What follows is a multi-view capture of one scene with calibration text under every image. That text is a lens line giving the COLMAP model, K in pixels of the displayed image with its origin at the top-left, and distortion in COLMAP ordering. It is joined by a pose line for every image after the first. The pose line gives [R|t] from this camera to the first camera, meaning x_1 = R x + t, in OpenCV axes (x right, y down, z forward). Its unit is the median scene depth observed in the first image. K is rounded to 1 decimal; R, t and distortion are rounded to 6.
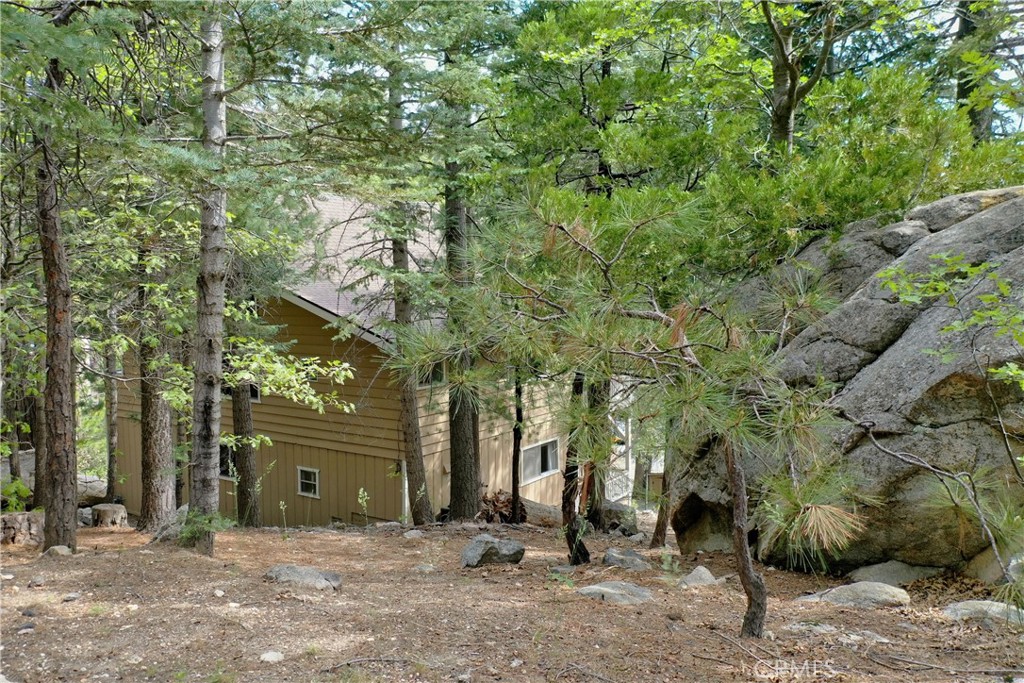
lens RADIAL K [[807.8, 0, 512.0], [0, 807.8, 341.5], [0, 0, 1]] dist [-0.003993, -0.000845]
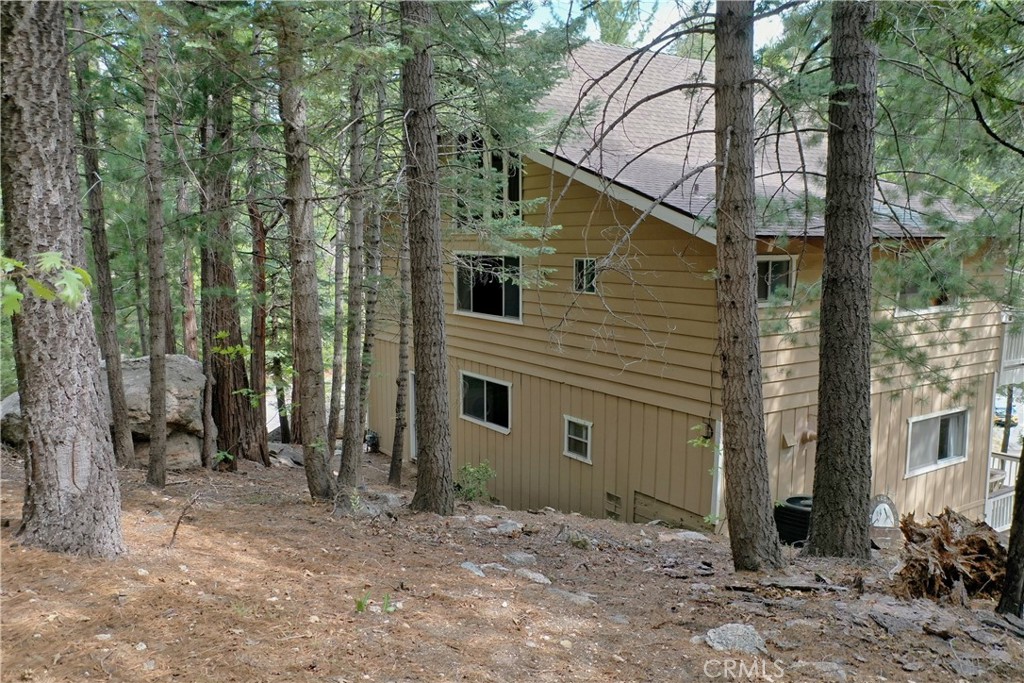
lens RADIAL K [[807.8, 0, 512.0], [0, 807.8, 341.5], [0, 0, 1]] dist [-0.003993, -0.000845]
pose [[0.923922, 0.055474, -0.378537, -0.044979], [-0.035344, 0.997577, 0.059927, 0.050353], [0.380944, -0.041988, 0.923644, 0.337138]]
